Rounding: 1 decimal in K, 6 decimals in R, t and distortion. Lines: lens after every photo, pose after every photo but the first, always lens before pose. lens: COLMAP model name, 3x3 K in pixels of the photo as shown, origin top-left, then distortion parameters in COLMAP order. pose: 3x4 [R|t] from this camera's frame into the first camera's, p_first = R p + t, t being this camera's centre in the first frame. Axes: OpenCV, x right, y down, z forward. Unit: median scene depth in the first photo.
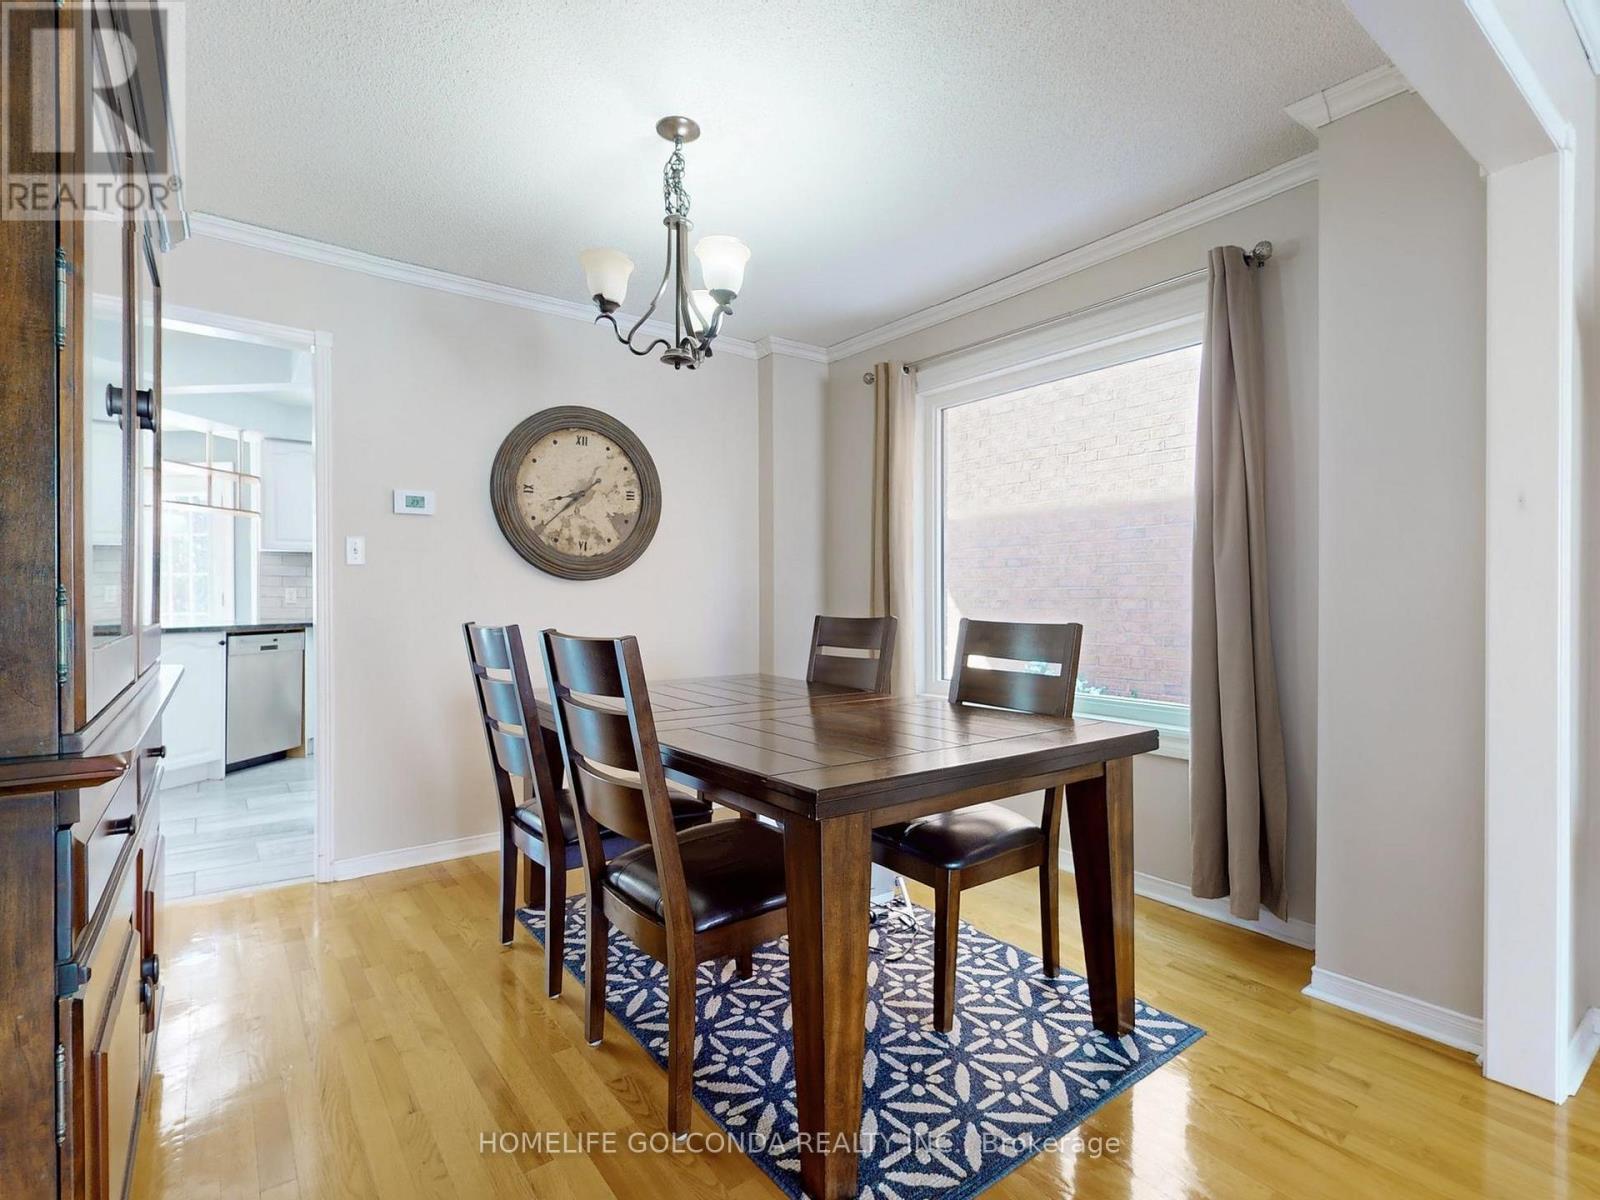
lens RADIAL K [[782.2, 0, 796.6], [0, 782.2, 599.4], [0, 0, 1]] dist [0.001948, 0.000202]
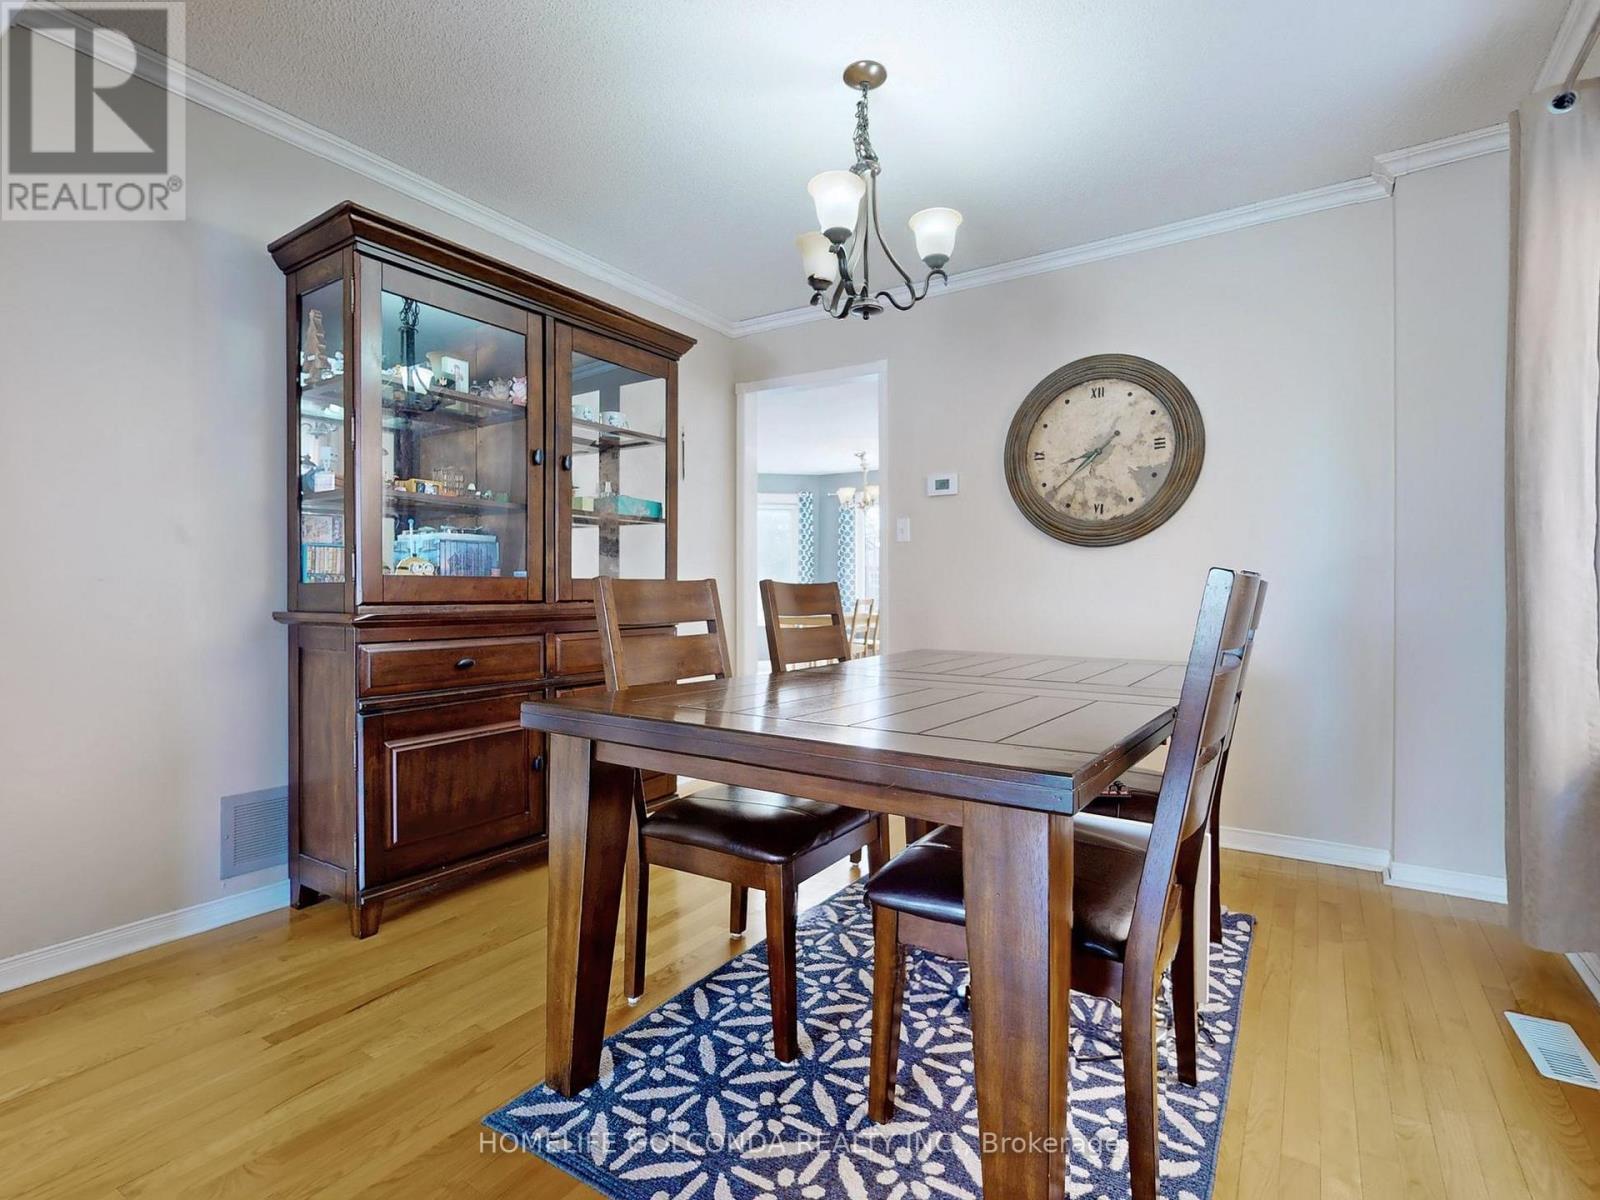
lens RADIAL K [[782.2, 0, 796.6], [0, 782.2, 599.4], [0, 0, 1]] dist [0.001948, 0.000202]
pose [[0.344819, 0.014193, -0.938562, 0.468340], [-0.004691, 0.999899, 0.013397, 0.026500], [0.938658, -0.000216, 0.344851, 0.368178]]
